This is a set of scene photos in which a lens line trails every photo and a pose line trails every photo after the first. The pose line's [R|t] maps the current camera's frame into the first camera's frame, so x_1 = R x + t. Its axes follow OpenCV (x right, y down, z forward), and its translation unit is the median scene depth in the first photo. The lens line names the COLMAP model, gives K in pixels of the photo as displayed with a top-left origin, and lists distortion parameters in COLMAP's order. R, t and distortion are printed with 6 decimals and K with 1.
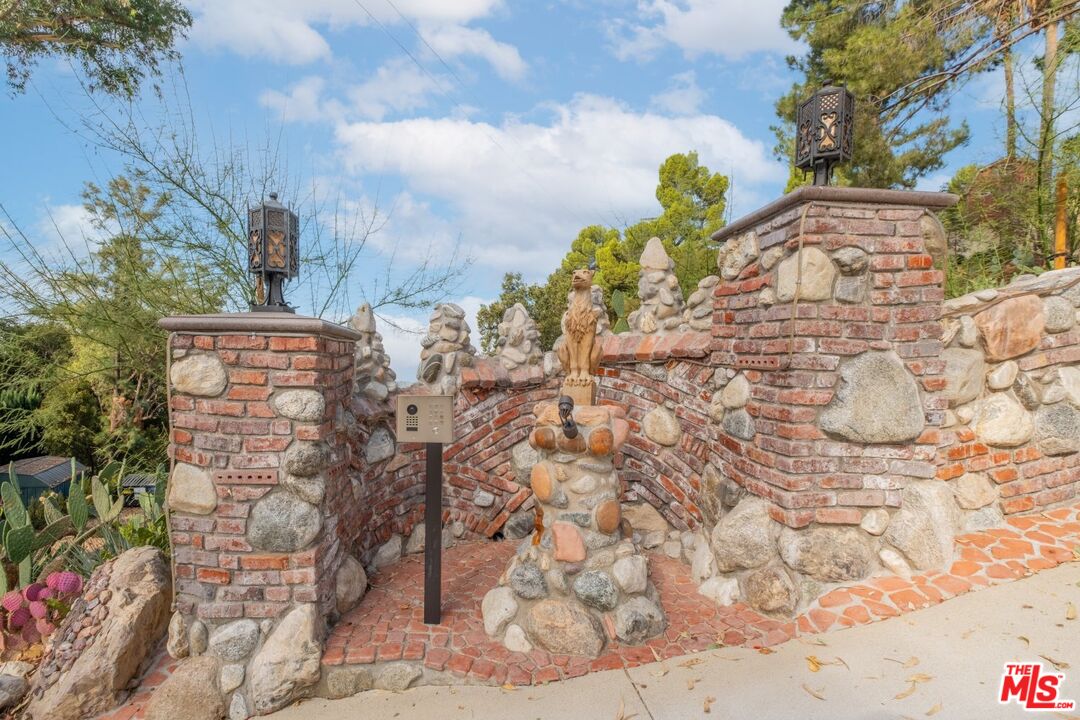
lens RADIAL K [[443.9, 0, 539.5], [0, 443.9, 387.2], [0, 0, 1]] dist [-0.001523, -0.000546]
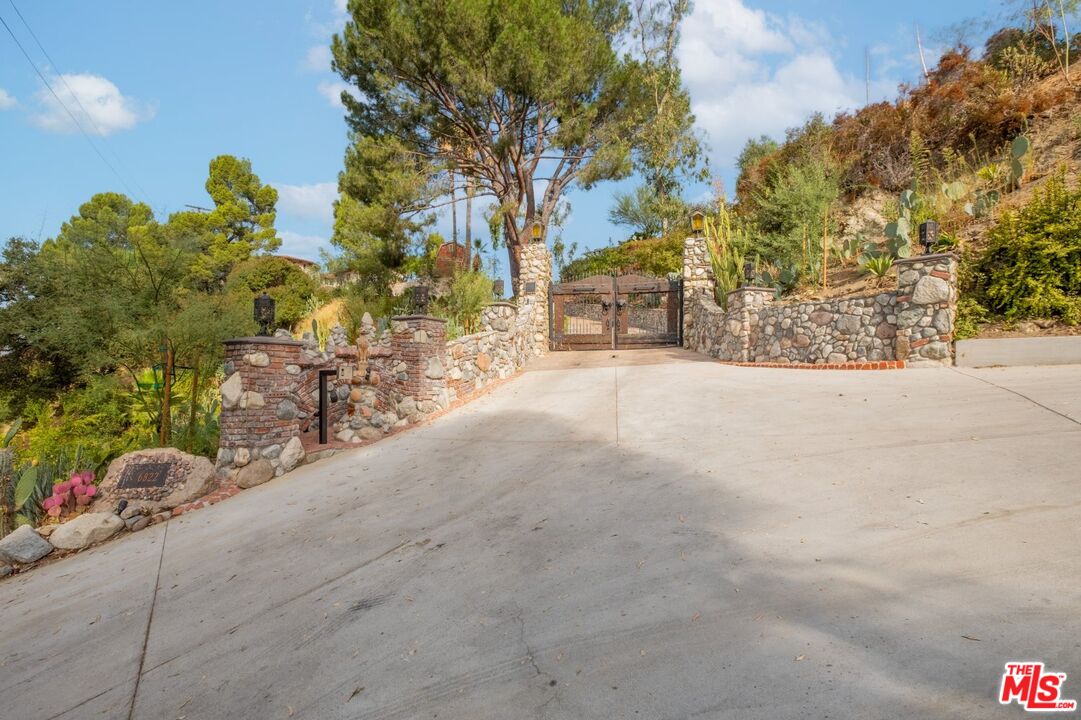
lens RADIAL K [[477.5, 0, 537.4], [0, 477.5, 360.5], [0, 0, 1]] dist [0.001799, -0.000373]
pose [[0.552931, 0.015053, 0.833091, -2.196152], [0.024939, 0.999090, -0.034605, 0.122767], [-0.832854, 0.039911, 0.552052, -2.042255]]
